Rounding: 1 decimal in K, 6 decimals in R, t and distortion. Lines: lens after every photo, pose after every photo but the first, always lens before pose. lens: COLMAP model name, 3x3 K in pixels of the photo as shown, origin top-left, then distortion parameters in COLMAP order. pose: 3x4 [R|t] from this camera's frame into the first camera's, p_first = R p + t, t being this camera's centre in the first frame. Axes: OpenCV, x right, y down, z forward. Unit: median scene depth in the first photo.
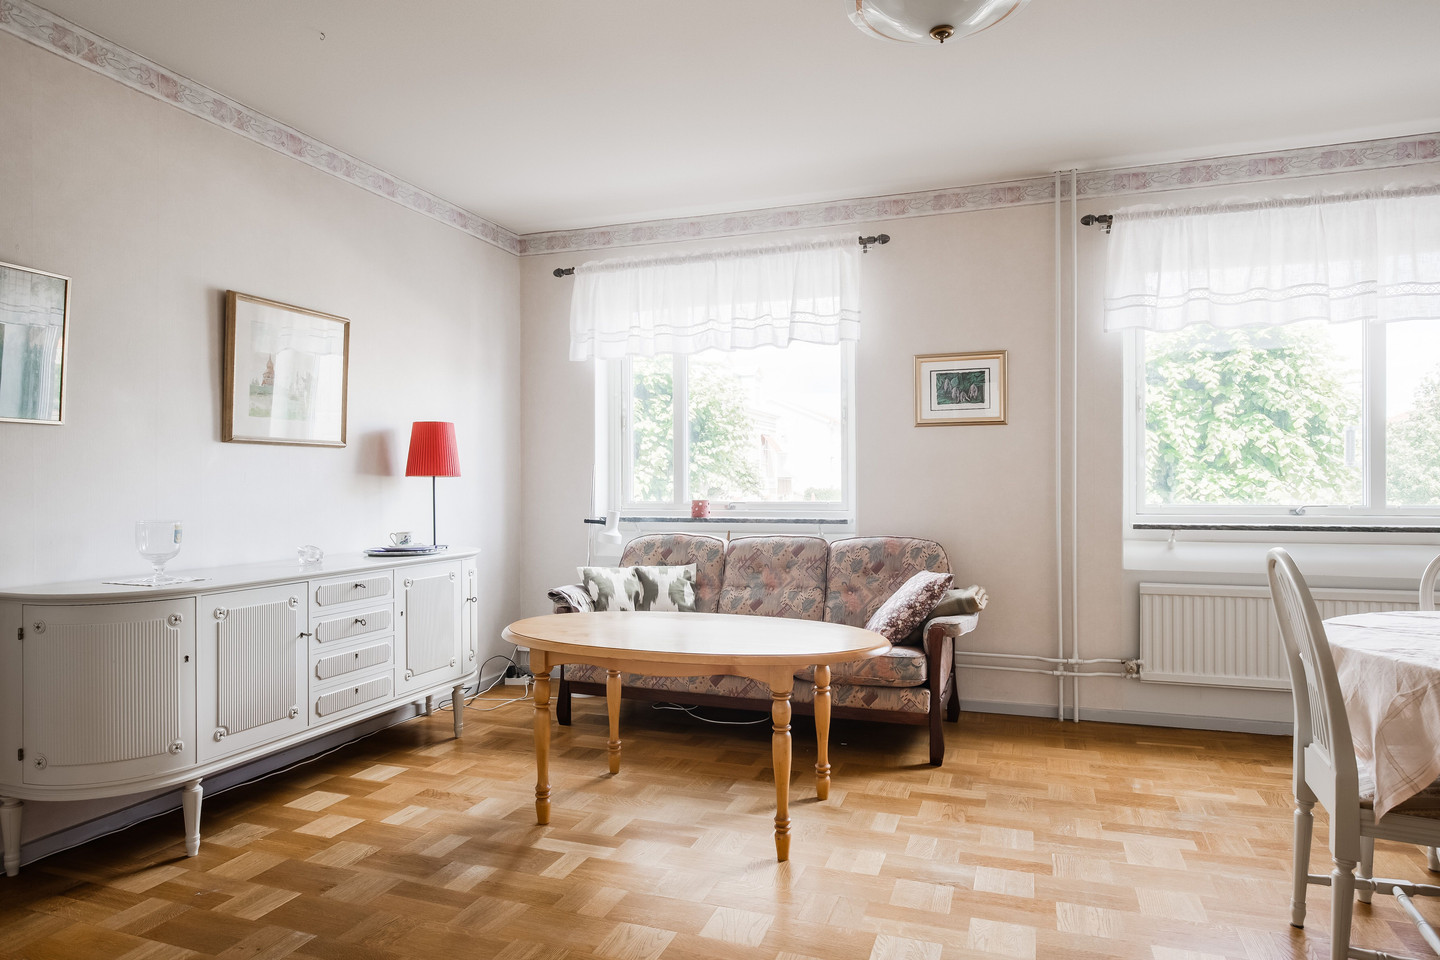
lens RADIAL K [[862.2, 0, 723.0], [0, 862.2, 479.1], [0, 0, 1]] dist [-0.018000, 0.007013]
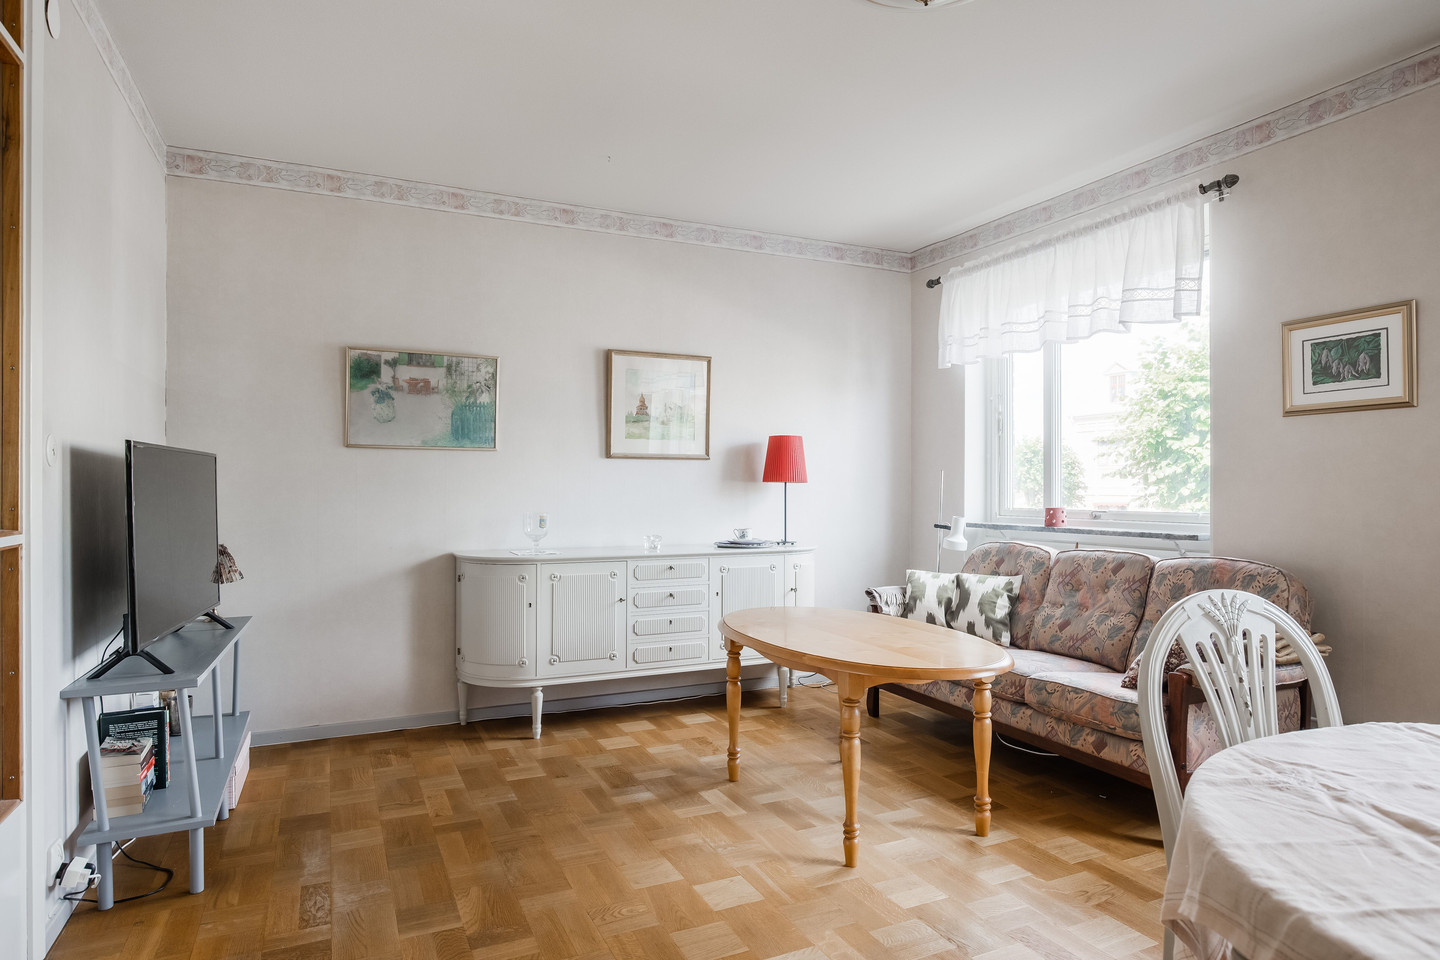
lens RADIAL K [[862.2, 0, 723.5], [0, 862.2, 482.0], [0, 0, 1]] dist [-0.018000, 0.007013]
pose [[0.695498, -0.000932, -0.718528, 0.482739], [-0.000002, 0.999999, -0.001299, -0.002431], [0.718528, 0.000905, 0.695497, 0.137859]]
